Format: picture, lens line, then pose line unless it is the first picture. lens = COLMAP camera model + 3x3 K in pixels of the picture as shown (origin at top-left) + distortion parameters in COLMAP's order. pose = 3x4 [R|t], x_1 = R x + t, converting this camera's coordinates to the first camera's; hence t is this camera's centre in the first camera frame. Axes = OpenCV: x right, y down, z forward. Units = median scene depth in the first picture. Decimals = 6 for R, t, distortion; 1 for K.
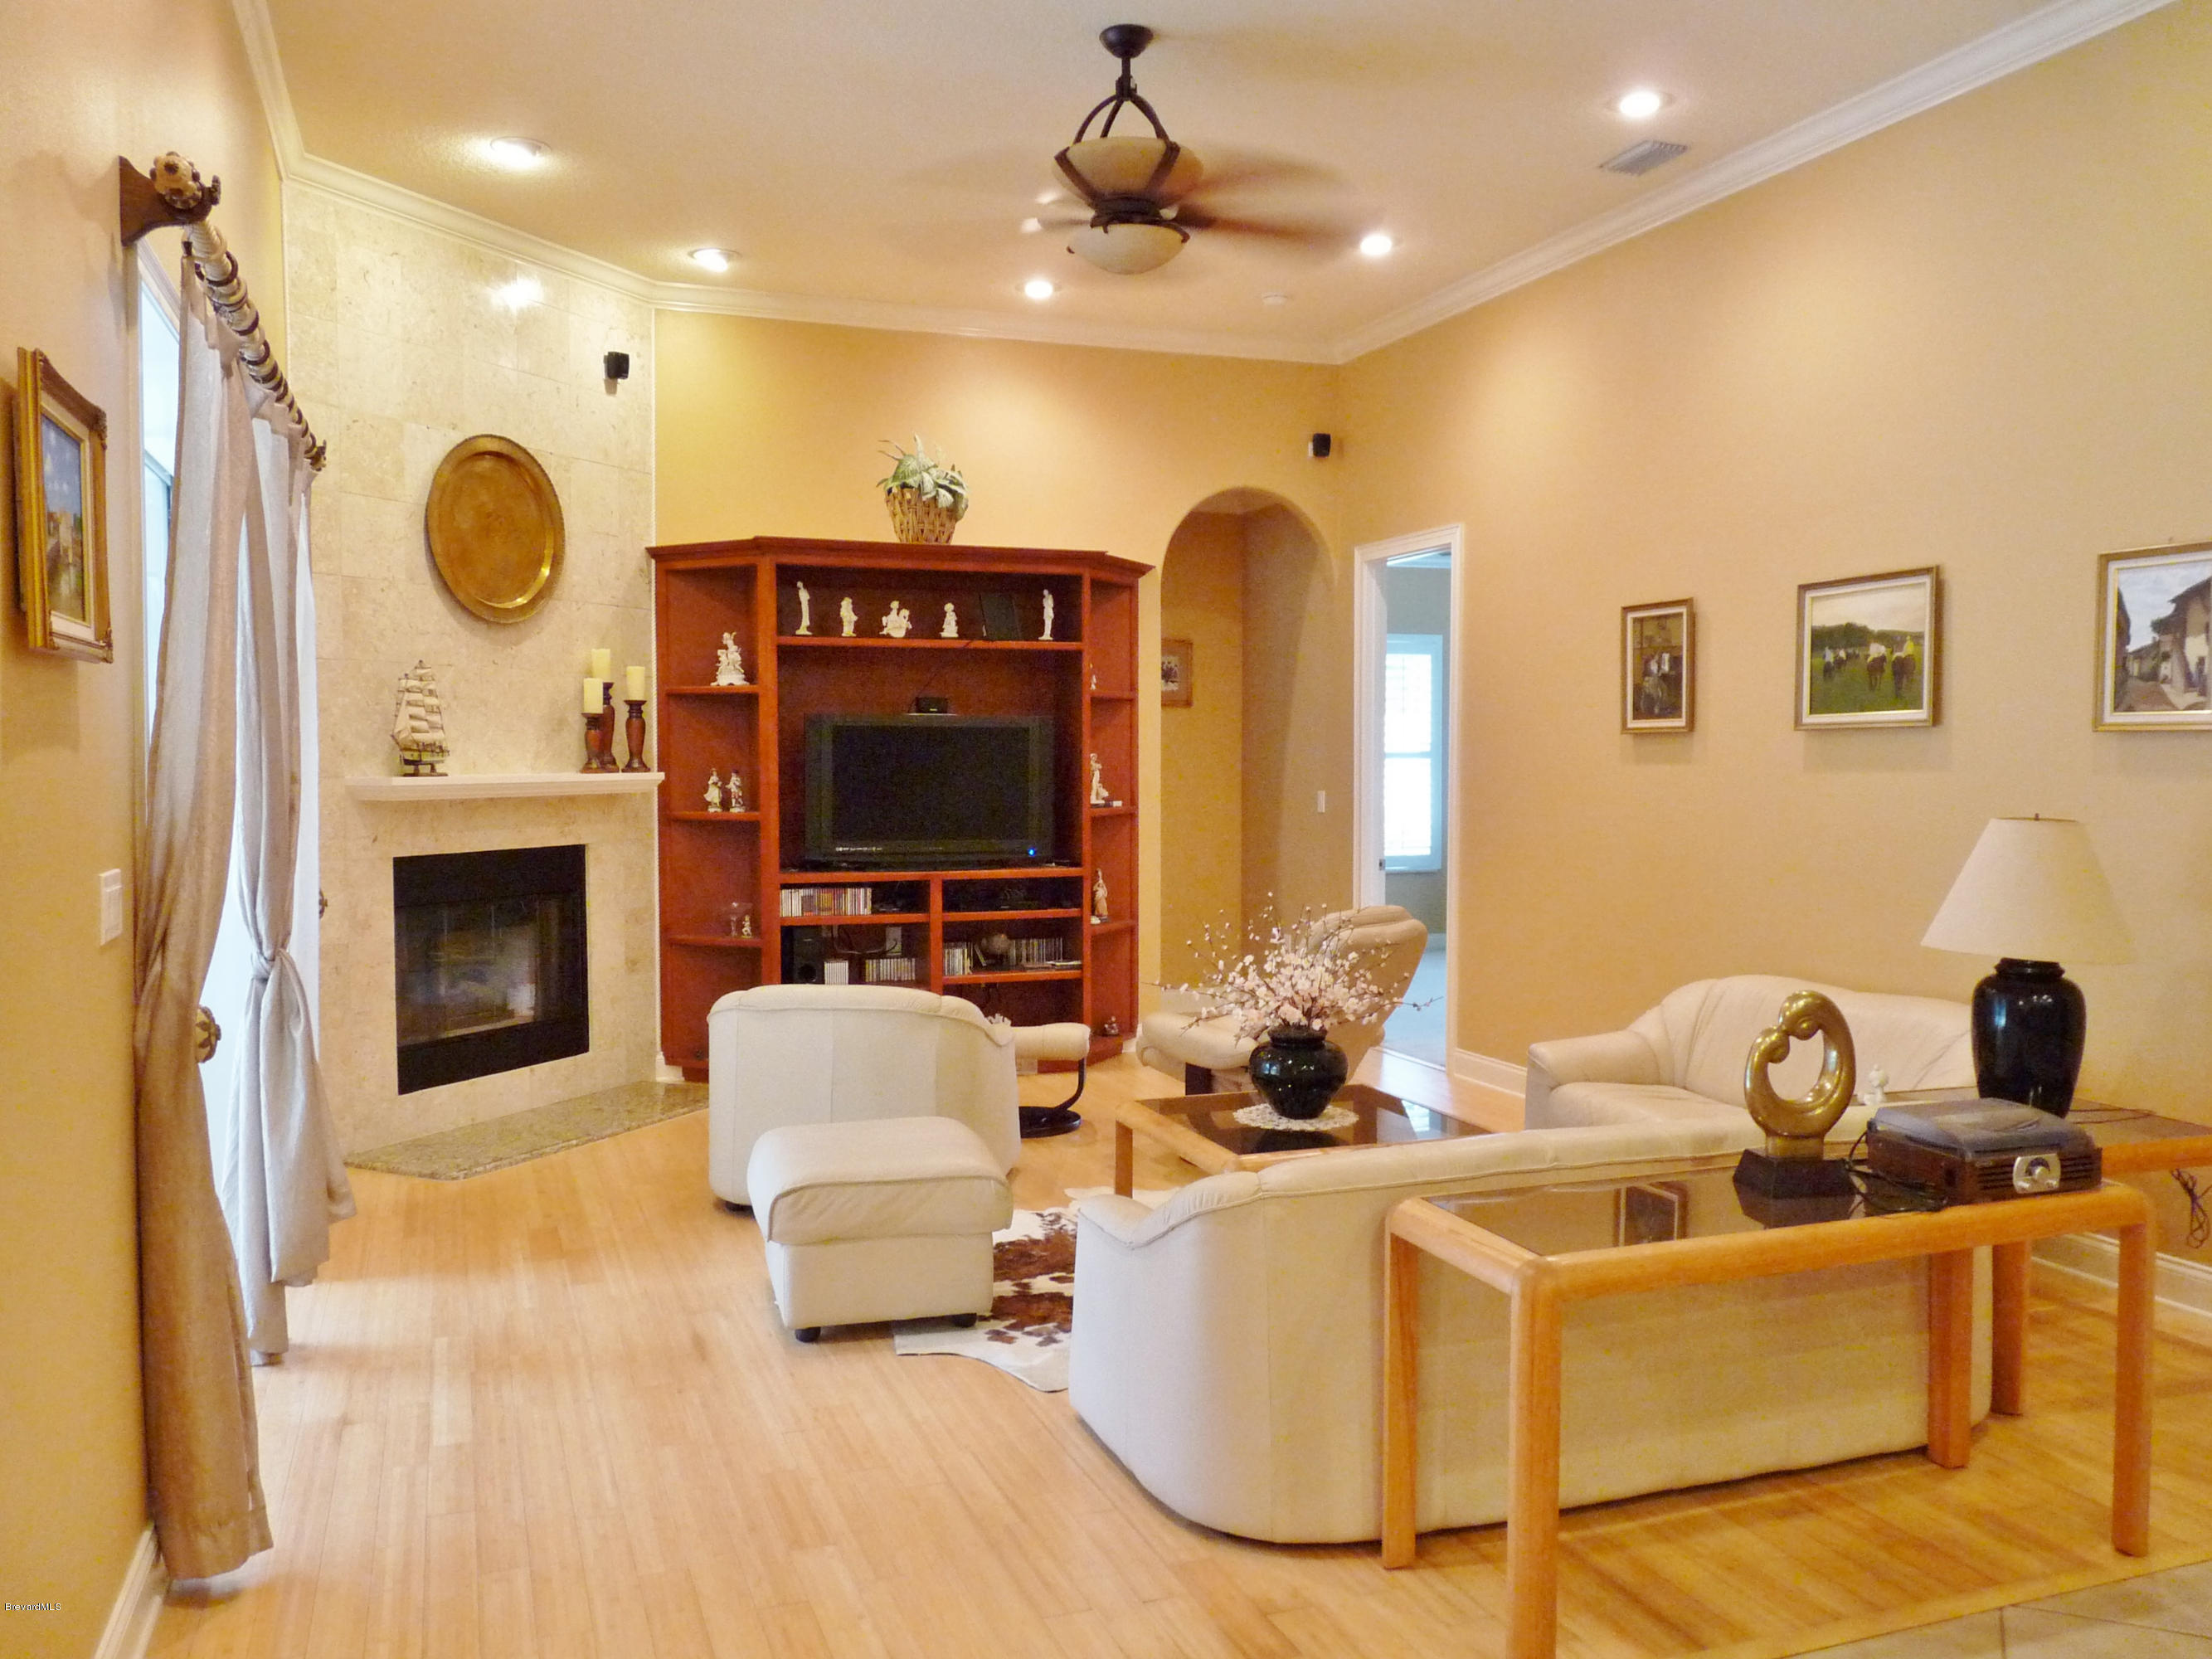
lens RADIAL K [[1774.8, 0, 1105.6], [0, 1774.8, 830.1], [0, 0, 1]] dist [-0.007085, -0.032566]
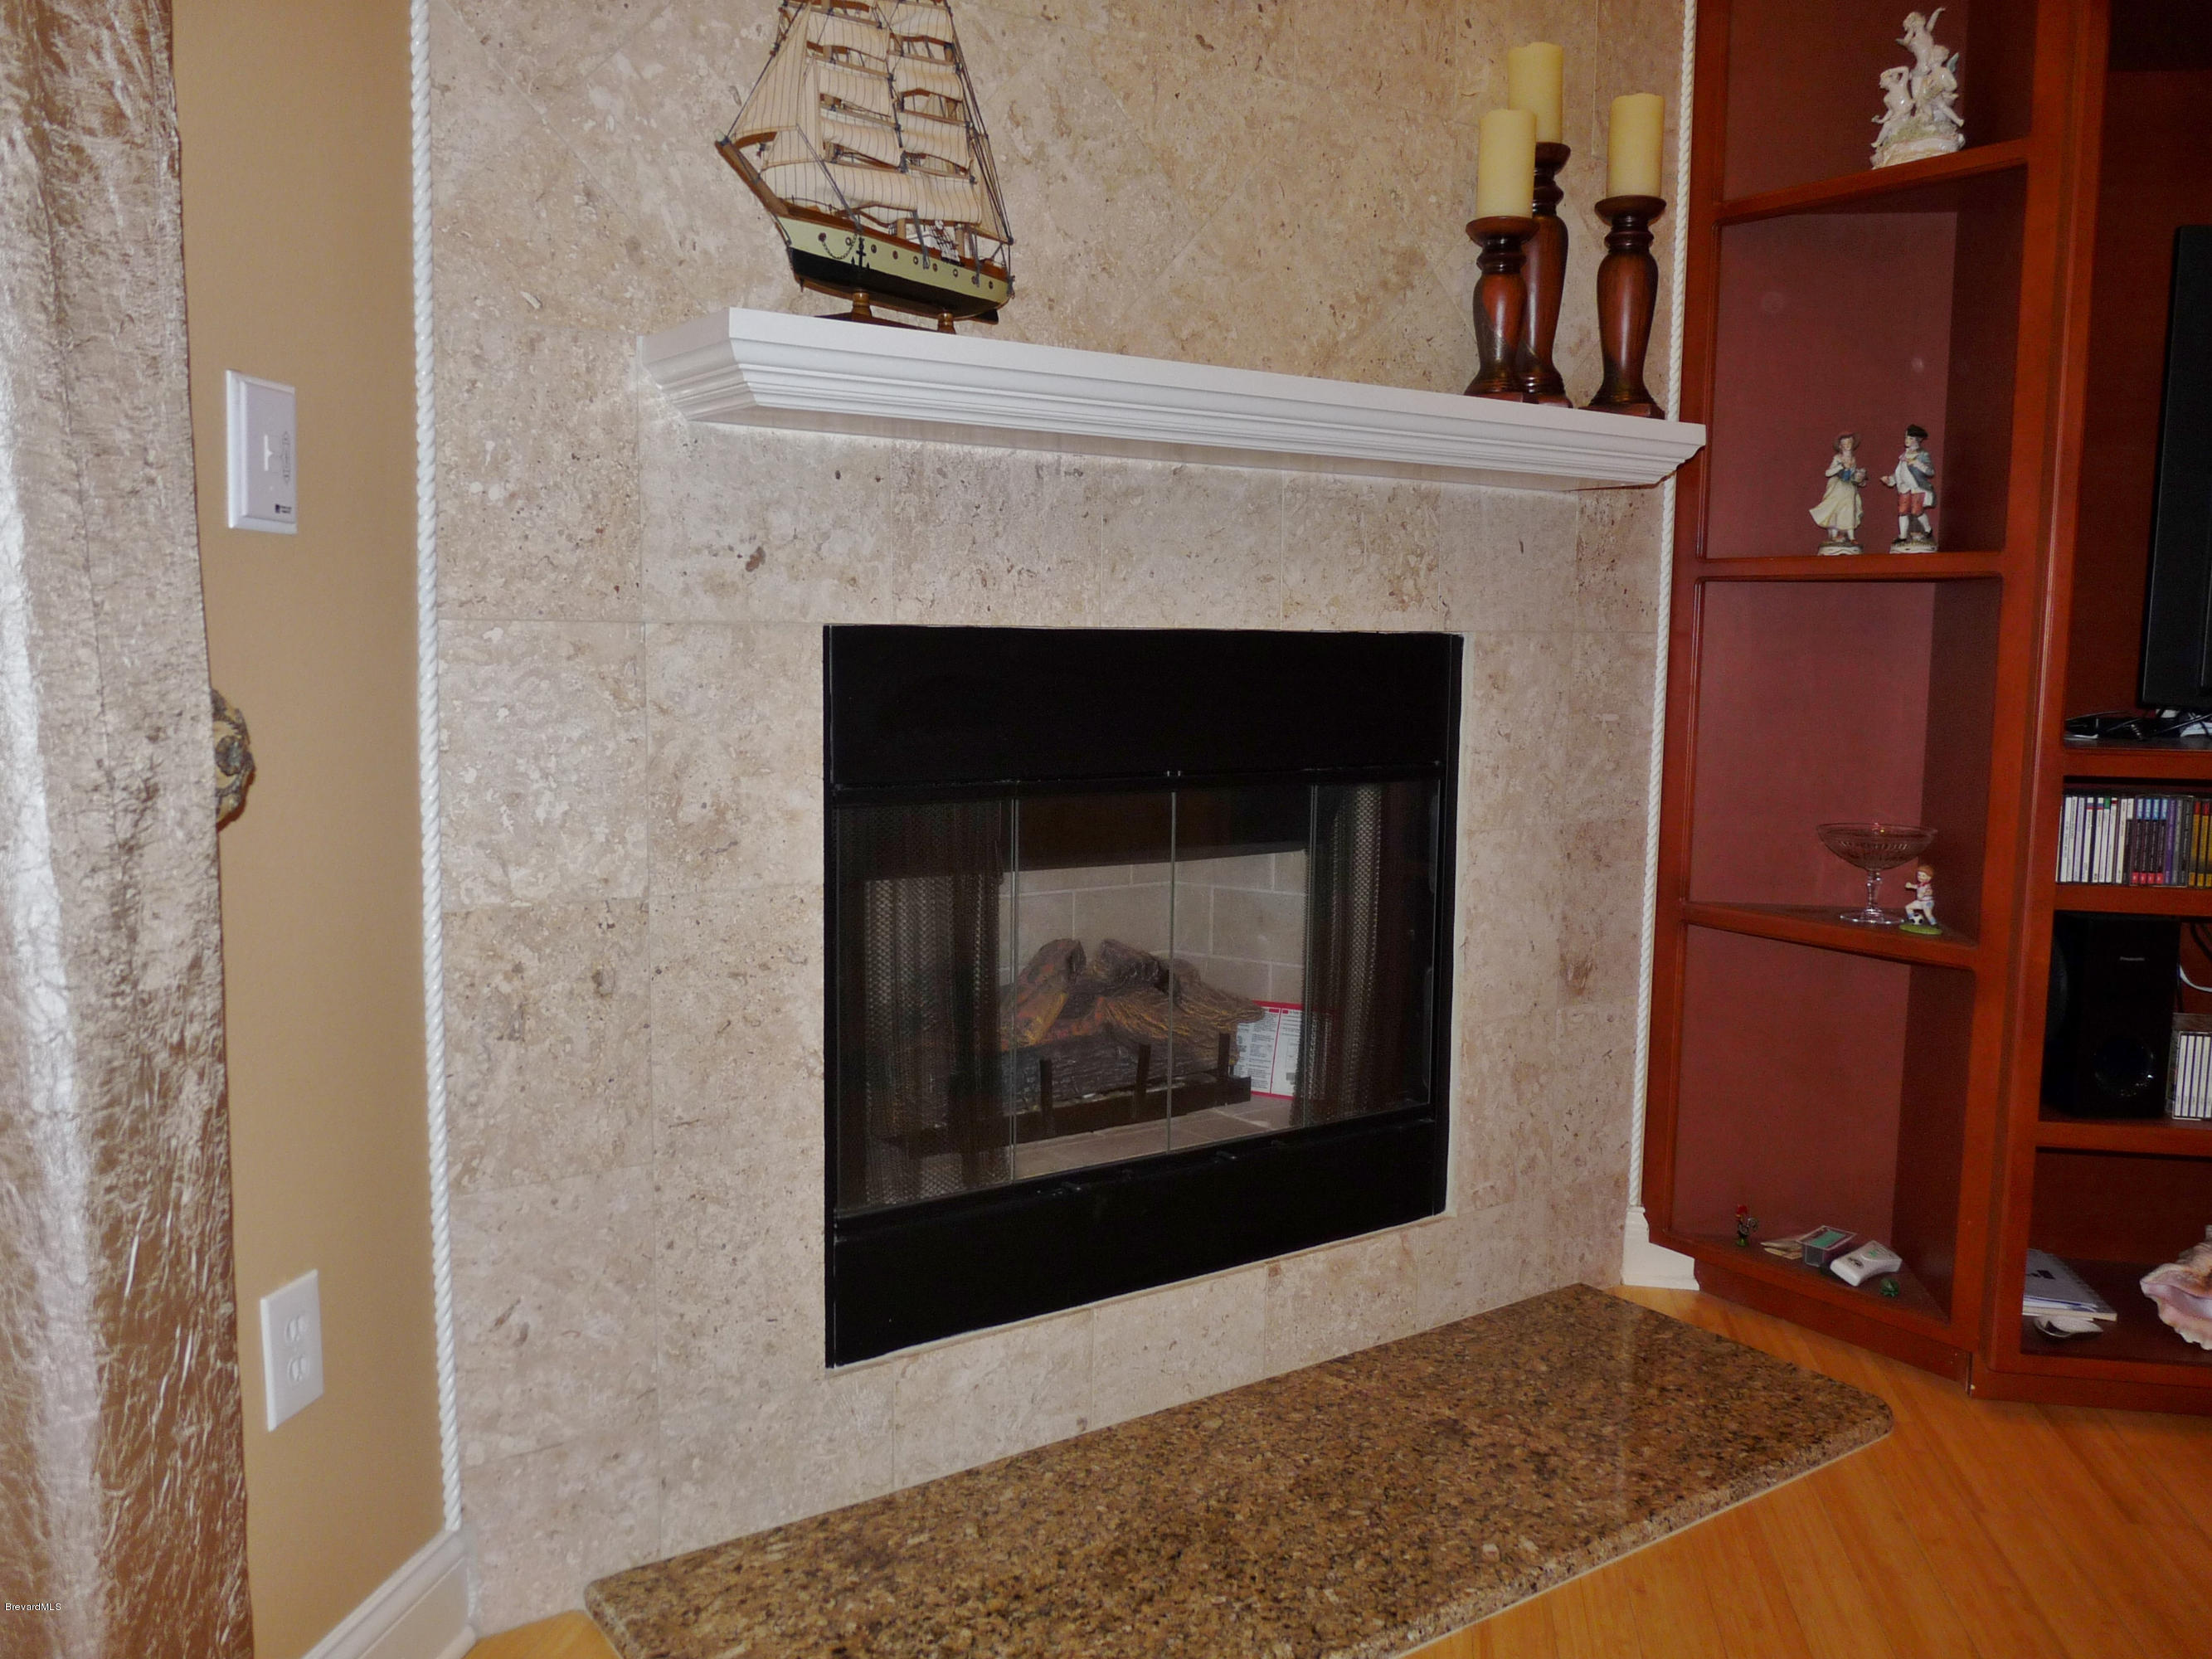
lens RADIAL K [[1774.8, 0, 1112.7], [0, 1774.8, 827.7], [0, 0, 1]] dist [-0.007085, -0.032566]
pose [[0.866923, 0.068726, -0.493682, -0.181852], [-0.036124, 0.996507, 0.075290, 0.022779], [0.497132, -0.047437, 0.866377, 0.675278]]
